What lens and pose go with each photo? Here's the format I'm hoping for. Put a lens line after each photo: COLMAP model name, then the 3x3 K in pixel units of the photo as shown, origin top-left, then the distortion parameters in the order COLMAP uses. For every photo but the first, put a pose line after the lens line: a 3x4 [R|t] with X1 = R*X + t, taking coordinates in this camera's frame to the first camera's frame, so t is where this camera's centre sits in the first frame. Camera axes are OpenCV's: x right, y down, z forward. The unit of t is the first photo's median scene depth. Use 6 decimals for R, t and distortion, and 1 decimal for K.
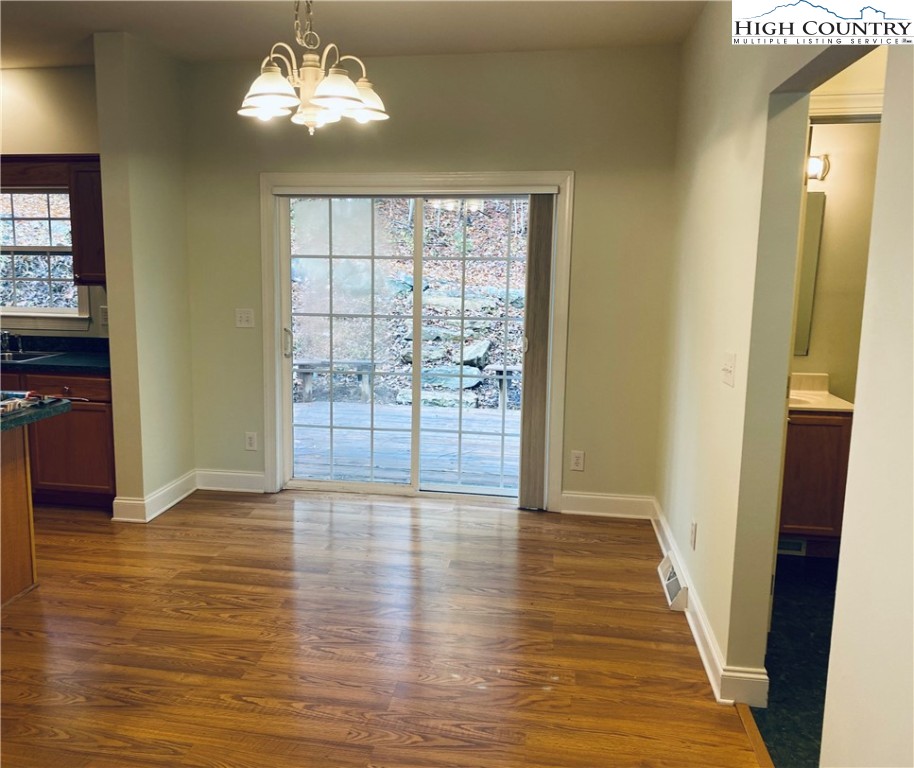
lens RADIAL K [[779.5, 0, 457.0], [0, 779.5, 384.0], [0, 0, 1]] dist [-0.002822, -0.000163]
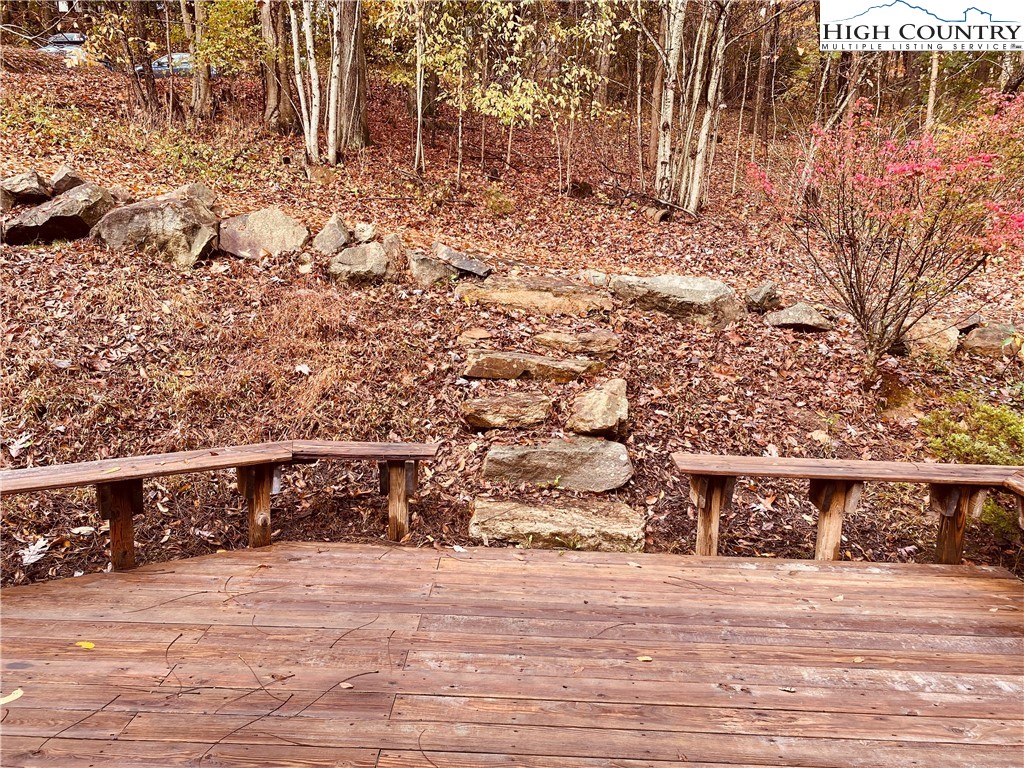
lens RADIAL K [[772.7, 0, 513.8], [0, 772.7, 366.6], [0, 0, 1]] dist [0.040134, -0.053208]
pose [[0.993736, 0.000578, 0.111753, -0.089223], [-0.002309, 0.999879, 0.015355, -0.071433], [-0.111731, -0.015517, 0.993617, 0.495052]]
